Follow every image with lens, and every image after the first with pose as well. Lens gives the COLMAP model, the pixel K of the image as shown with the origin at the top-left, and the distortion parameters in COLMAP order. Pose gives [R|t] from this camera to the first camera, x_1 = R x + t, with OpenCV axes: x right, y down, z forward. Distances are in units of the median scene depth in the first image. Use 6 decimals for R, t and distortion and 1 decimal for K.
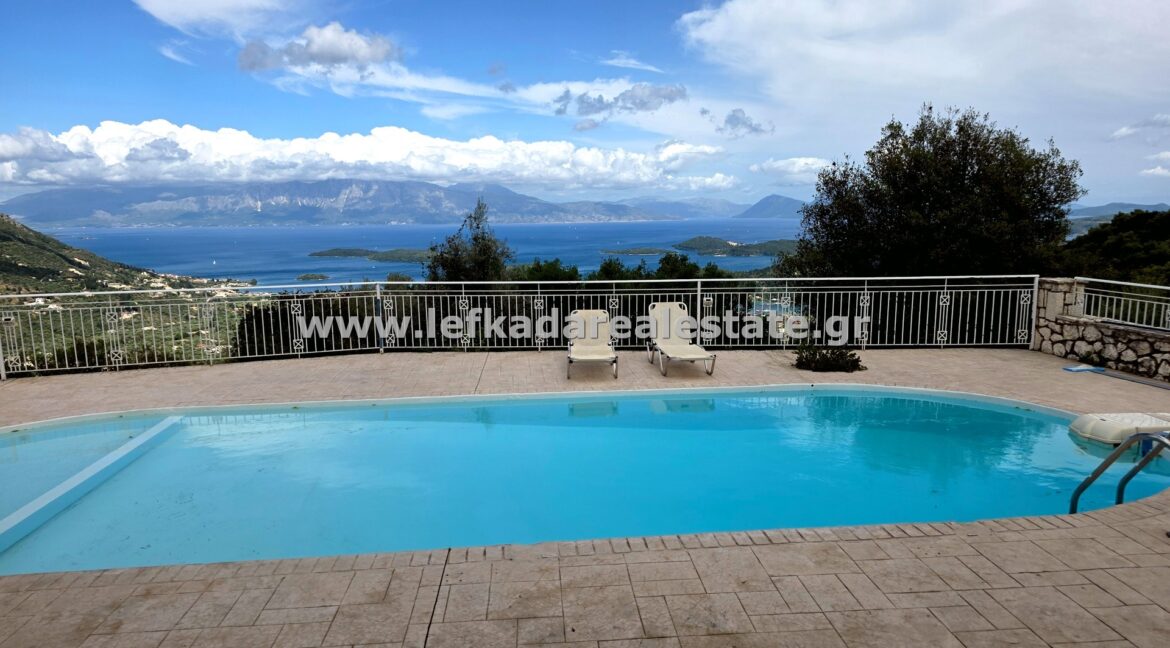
lens RADIAL K [[802.6, 0, 539.1], [0, 802.6, 332.3], [0, 0, 1]] dist [0.031085, -0.006922]
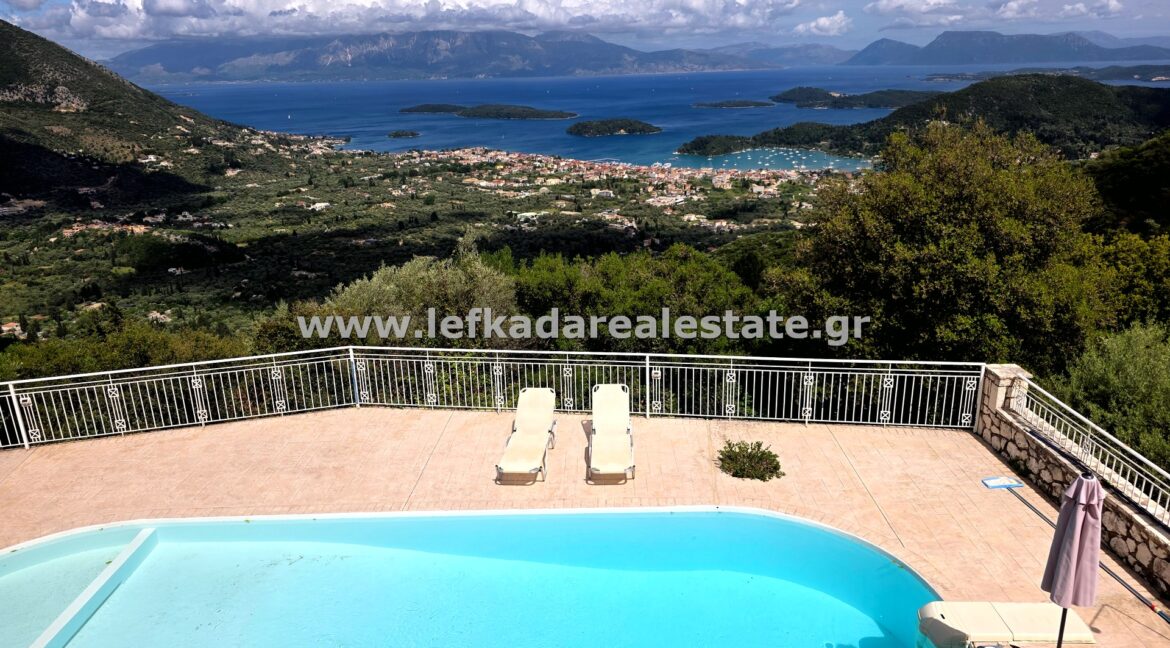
lens RADIAL K [[802.6, 0, 544.2], [0, 802.6, 309.5], [0, 0, 1]] dist [0.031085, -0.006922]
pose [[0.994064, 0.007317, -0.108551, 0.176149], [0.009687, 0.987821, 0.155292, -0.280191], [0.108365, -0.155422, 0.981887, -0.021251]]
